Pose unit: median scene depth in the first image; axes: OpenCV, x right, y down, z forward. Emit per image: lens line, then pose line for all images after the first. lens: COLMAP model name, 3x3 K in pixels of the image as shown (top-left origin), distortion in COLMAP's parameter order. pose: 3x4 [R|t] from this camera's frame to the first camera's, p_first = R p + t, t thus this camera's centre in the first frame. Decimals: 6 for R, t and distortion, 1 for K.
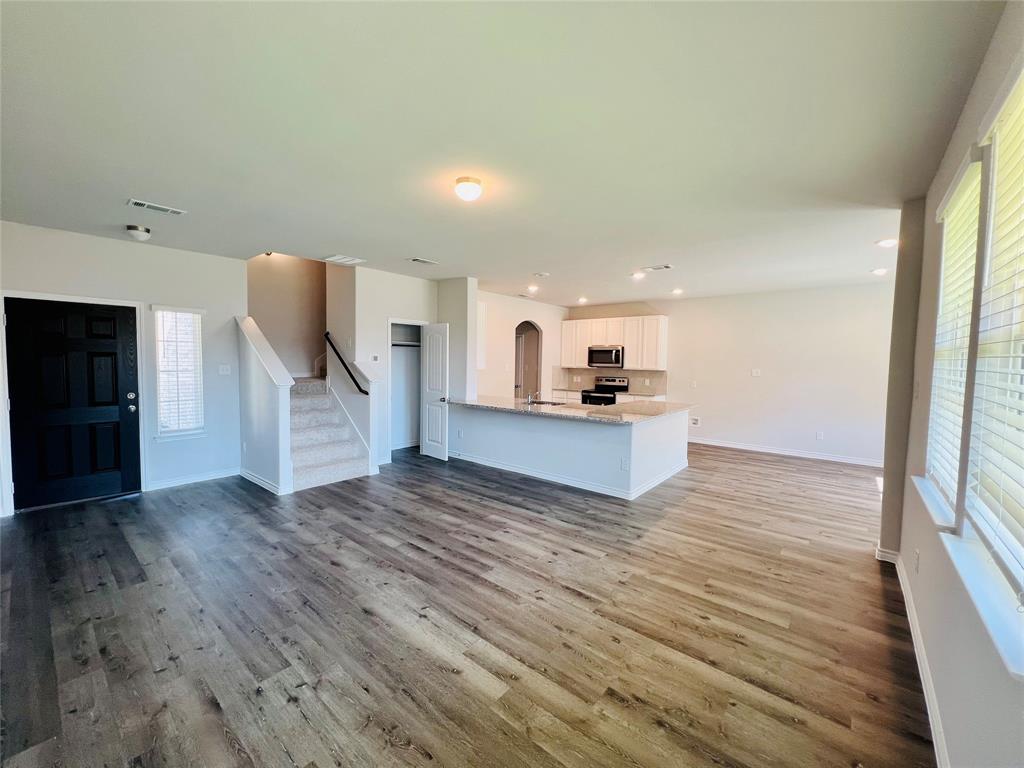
lens RADIAL K [[409.3, 0, 510.0], [0, 409.3, 382.4], [0, 0, 1]] dist [-0.002719, 0.000168]
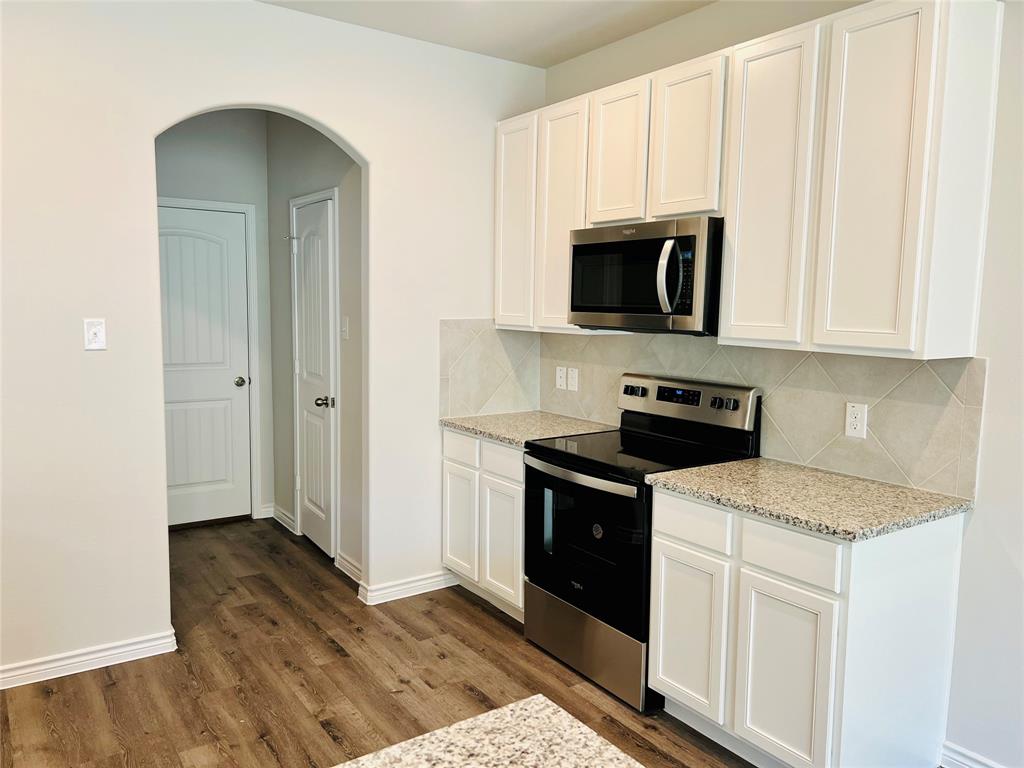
lens RADIAL K [[765.1, 0, 510.7], [0, 765.1, 386.4], [0, 0, 1]] dist [0.083988, -0.103905]
pose [[0.962493, 0.029398, -0.269709, 0.529647], [-0.015126, 0.998381, 0.054841, -0.057748], [0.270885, -0.048704, 0.961379, 1.211610]]
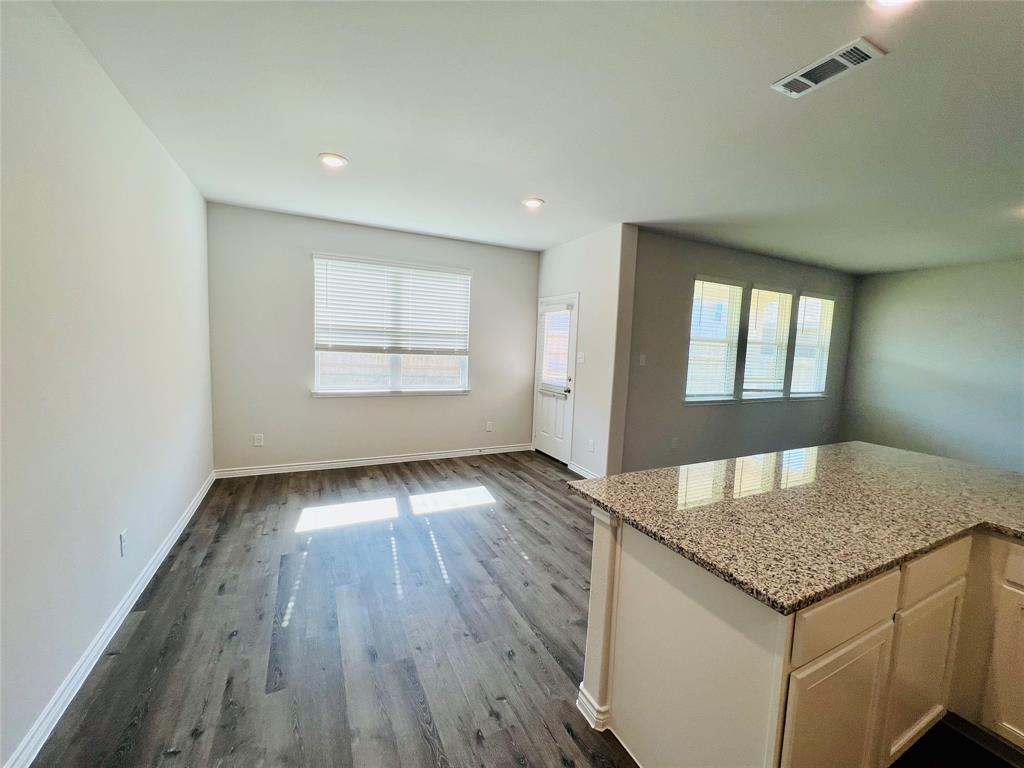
lens RADIAL K [[409.3, 0, 510.0], [0, 409.3, 382.4], [0, 0, 1]] dist [-0.002719, 0.000168]
pose [[-0.913920, -0.085352, 0.396819, 0.528871], [-0.026288, 0.988035, 0.151973, -0.081949], [-0.405042, 0.128459, -0.905229, 1.712981]]
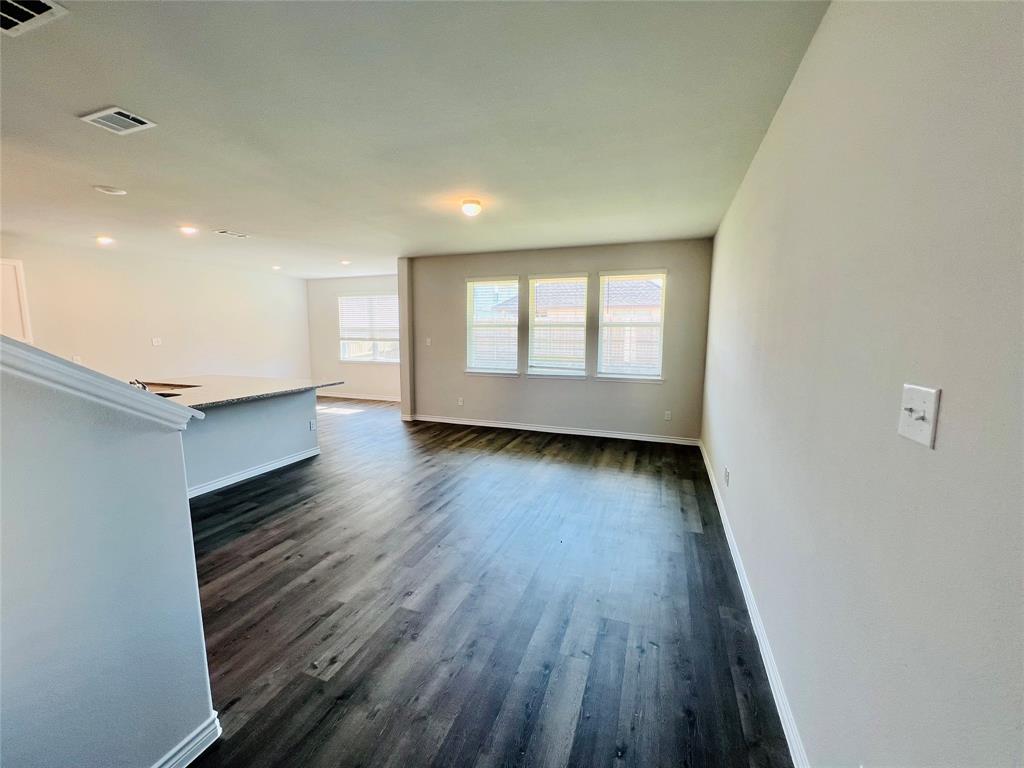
lens RADIAL K [[409.3, 0, 510.0], [0, 409.3, 382.4], [0, 0, 1]] dist [-0.002719, 0.000168]
pose [[-0.335948, -0.127608, 0.933196, -0.942503], [0.048017, 0.987171, 0.152274, -0.058344], [-0.940656, 0.095965, -0.325510, 0.865614]]
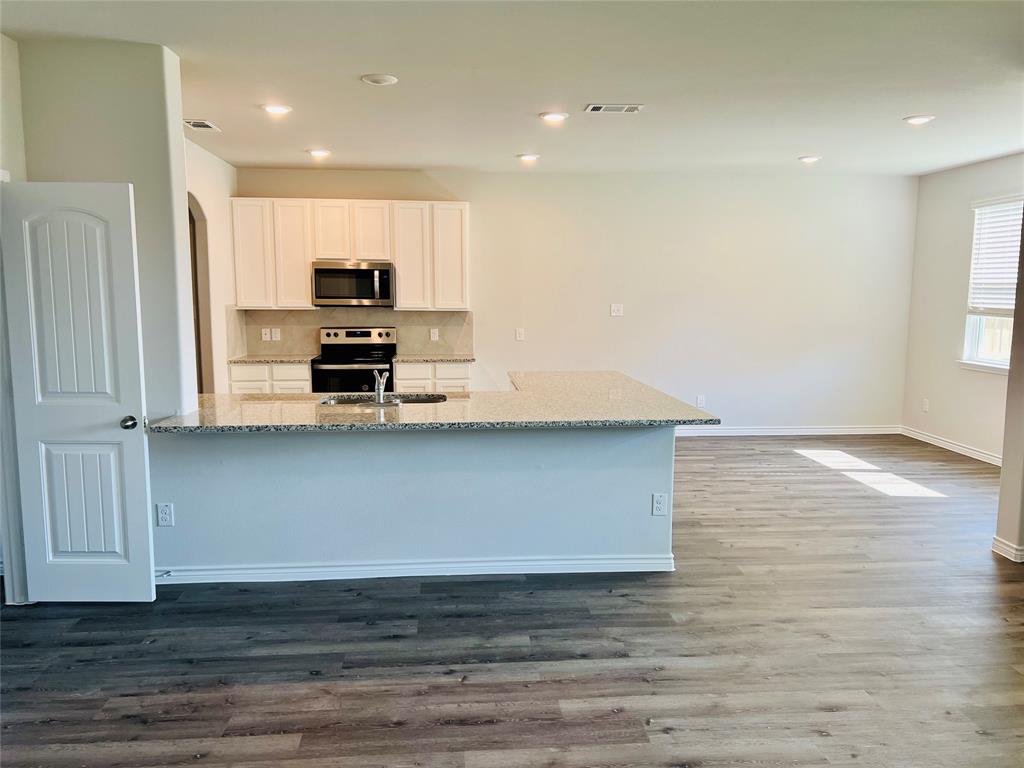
lens RADIAL K [[765.1, 0, 510.7], [0, 765.1, 386.4], [0, 0, 1]] dist [0.083988, -0.103905]
pose [[0.712218, -0.097950, 0.695091, -0.501658], [0.045289, 0.994566, 0.093746, -0.040081], [-0.700496, -0.035287, 0.712784, 0.470284]]
